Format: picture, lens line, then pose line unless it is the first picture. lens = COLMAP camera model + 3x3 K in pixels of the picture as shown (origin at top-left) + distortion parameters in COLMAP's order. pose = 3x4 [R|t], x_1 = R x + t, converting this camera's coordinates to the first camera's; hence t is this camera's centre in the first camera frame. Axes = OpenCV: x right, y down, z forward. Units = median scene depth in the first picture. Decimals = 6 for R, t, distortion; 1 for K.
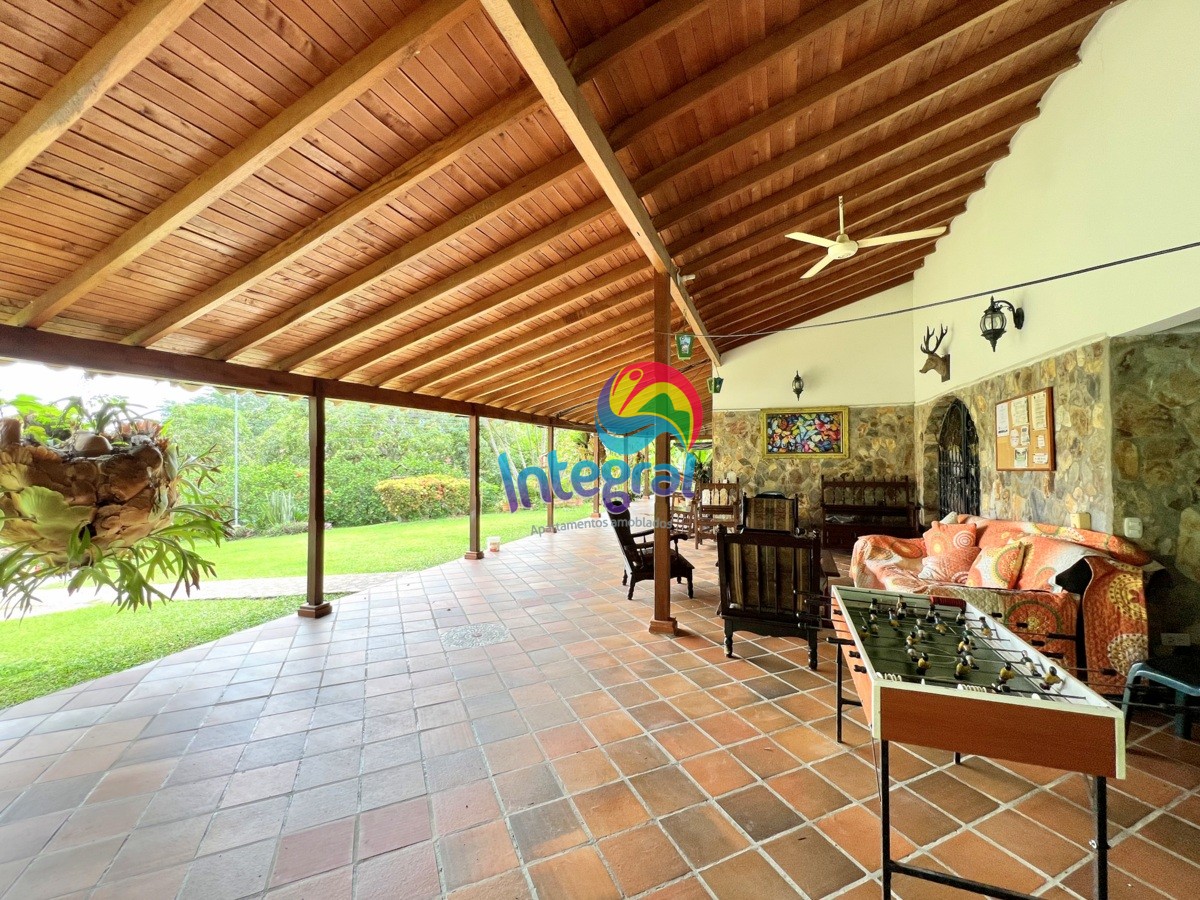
lens RADIAL K [[490.1, 0, 600.0], [0, 490.1, 450.0], [0, 0, 1]] dist [-0.000540, 0.000536]
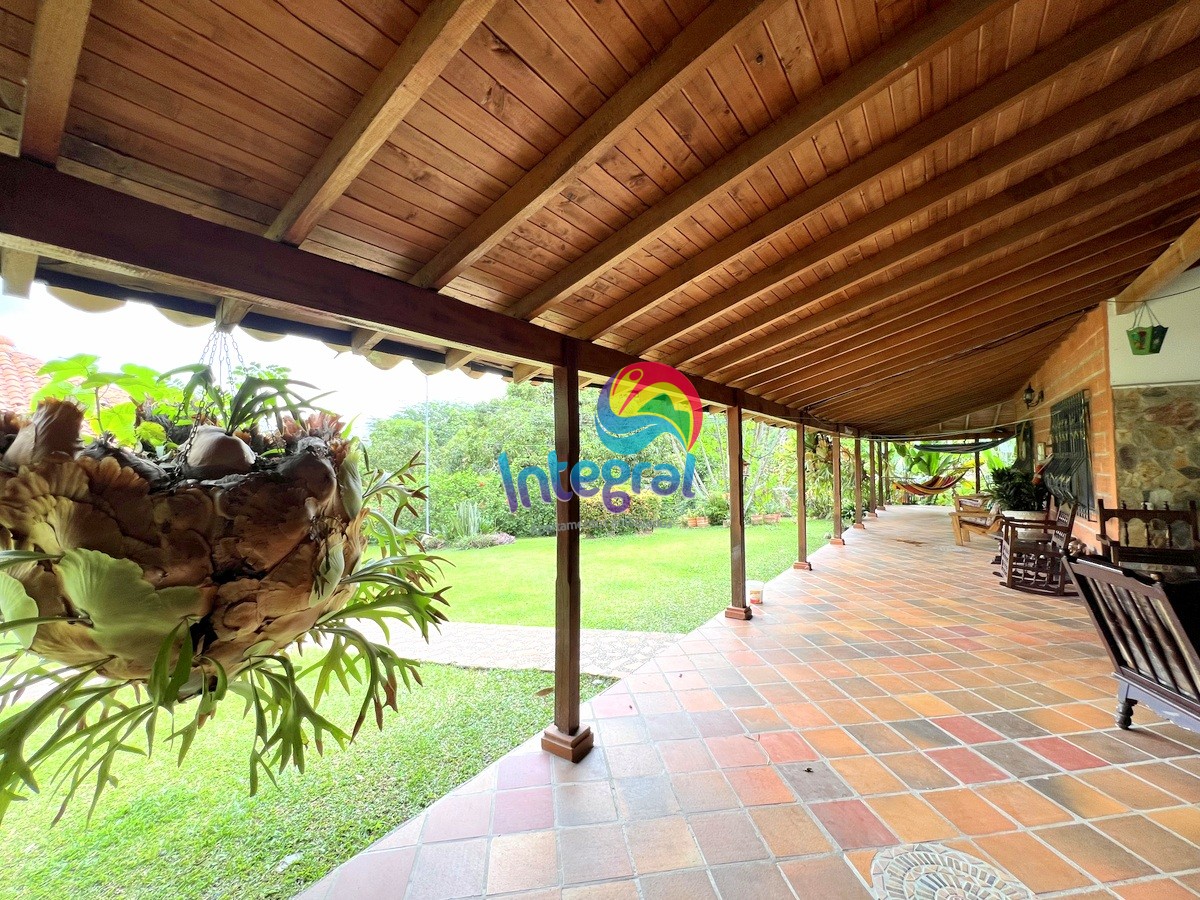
lens RADIAL K [[478.0, 0, 600.0], [0, 478.0, 450.0], [0, 0, 1]] dist [-0.000719, 0.000025]
pose [[0.960164, -0.014353, -0.279067, -0.465034], [0.010605, 0.999832, -0.014934, -0.002918], [0.279235, 0.011380, 0.960155, 0.570624]]
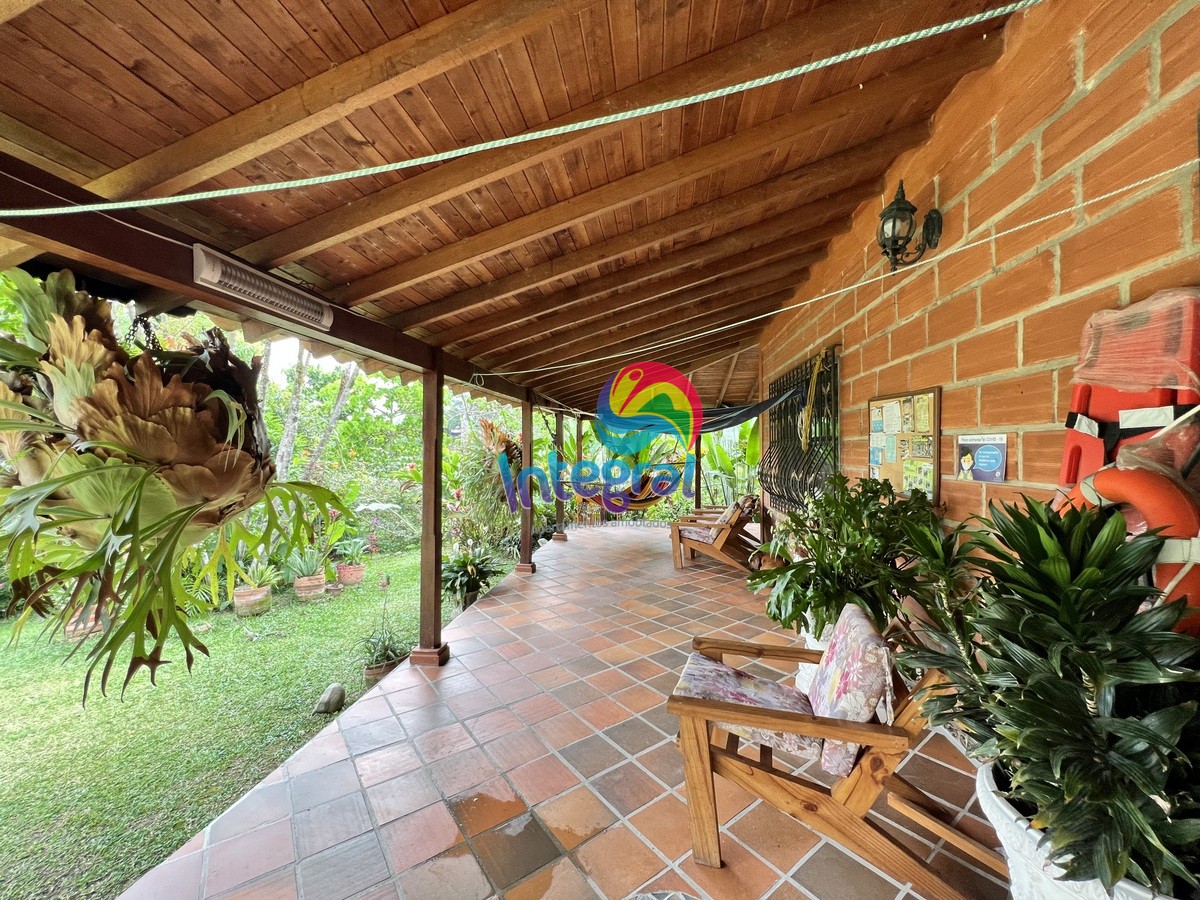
lens RADIAL K [[490.1, 0, 600.0], [0, 490.1, 450.0], [0, 0, 1]] dist [-0.000540, 0.000536]
pose [[0.979455, -0.003211, 0.201635, -0.325627], [-0.002733, 0.999570, 0.029191, -0.006306], [-0.201642, -0.029142, 0.979026, 0.932885]]
